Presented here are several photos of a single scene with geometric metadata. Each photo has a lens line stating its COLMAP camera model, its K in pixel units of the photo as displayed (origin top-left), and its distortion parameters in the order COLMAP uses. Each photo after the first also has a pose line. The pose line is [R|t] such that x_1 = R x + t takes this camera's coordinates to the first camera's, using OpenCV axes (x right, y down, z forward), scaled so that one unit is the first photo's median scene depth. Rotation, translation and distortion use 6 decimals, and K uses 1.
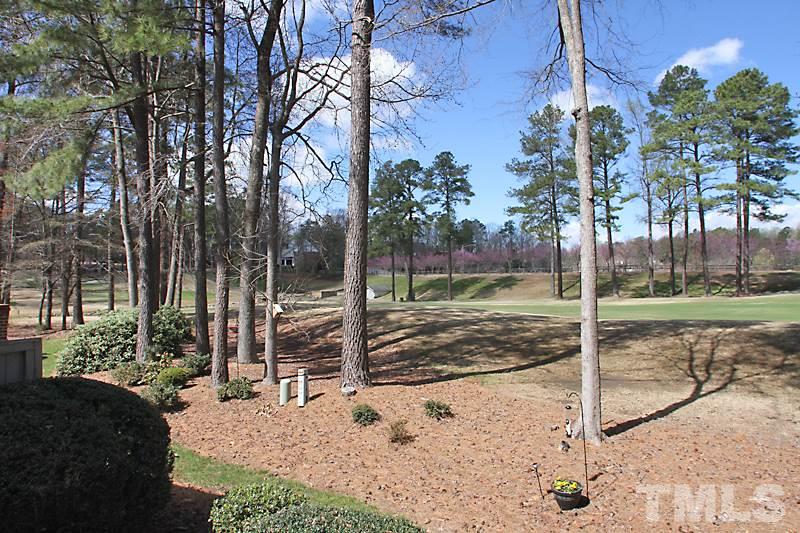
lens RADIAL K [[514.2, 0, 397.3], [0, 514.2, 266.9], [0, 0, 1]] dist [-0.083807, 0.039886]
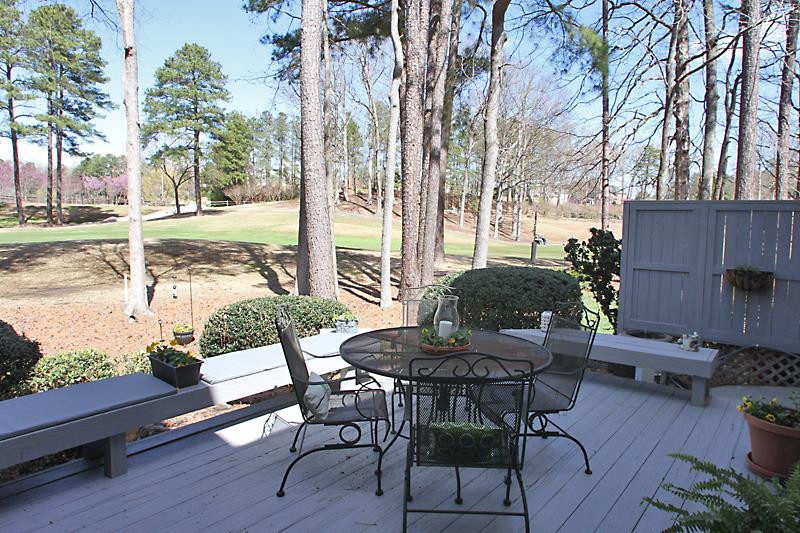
lens RADIAL K [[517.5, 0, 402.2], [0, 517.5, 264.2], [0, 0, 1]] dist [-0.084901, 0.043745]
pose [[0.288678, -0.070117, 0.954855, -0.104849], [-0.045931, 0.995152, 0.086962, 0.011676], [-0.956324, -0.068962, 0.284058, -0.000170]]
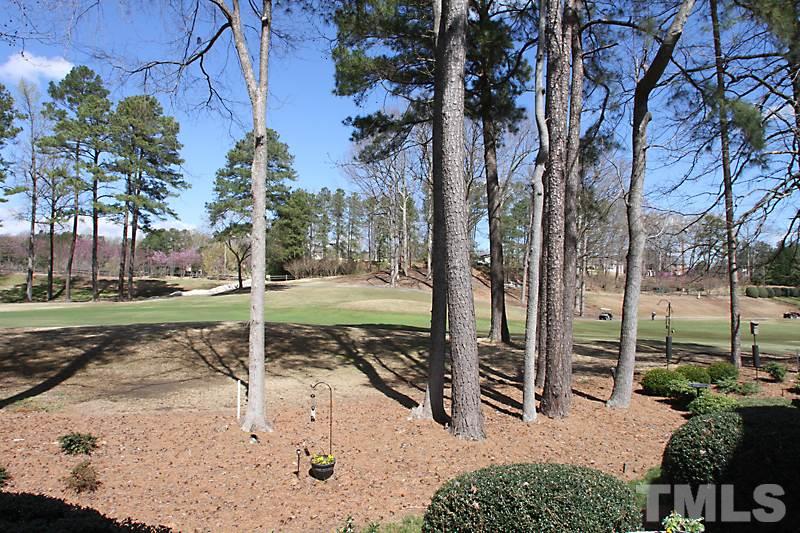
lens RADIAL K [[514.2, 0, 397.3], [0, 514.2, 266.9], [0, 0, 1]] dist [-0.083807, 0.039886]
pose [[0.377824, 0.053599, 0.924325, -0.091209], [-0.045539, 0.998190, -0.039268, 0.001561], [-0.924757, -0.027257, 0.379581, 0.046606]]
